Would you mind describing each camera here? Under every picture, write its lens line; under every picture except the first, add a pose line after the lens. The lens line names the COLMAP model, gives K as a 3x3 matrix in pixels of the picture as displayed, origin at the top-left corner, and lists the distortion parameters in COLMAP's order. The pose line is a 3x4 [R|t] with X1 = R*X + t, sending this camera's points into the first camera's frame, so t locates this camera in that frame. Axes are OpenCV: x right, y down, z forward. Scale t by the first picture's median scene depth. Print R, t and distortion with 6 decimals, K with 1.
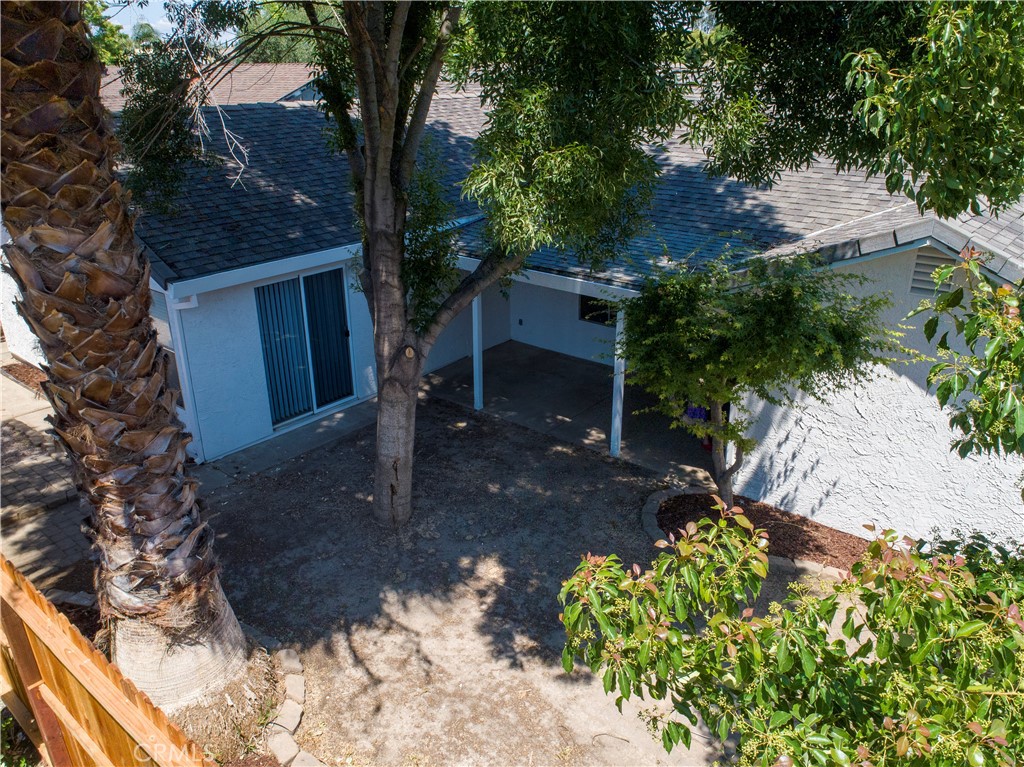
lens RADIAL K [[744.0, 0, 512.0], [0, 744.0, 383.5], [0, 0, 1]] dist [-0.010015, -0.002250]
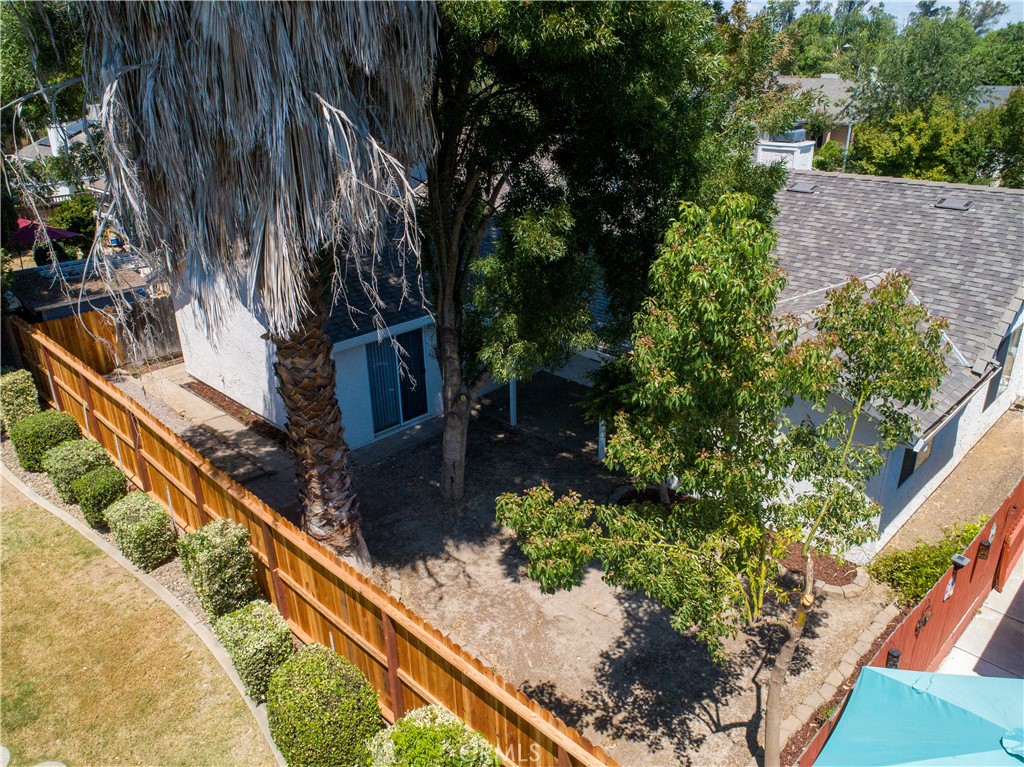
lens RADIAL K [[744.0, 0, 512.0], [0, 744.0, 383.5], [0, 0, 1]] dist [-0.010015, -0.002250]
pose [[0.995823, 0.020856, -0.088888, 0.133138], [-0.019567, 0.999691, 0.015350, -0.114292], [0.089180, -0.013547, 0.995923, -0.730087]]
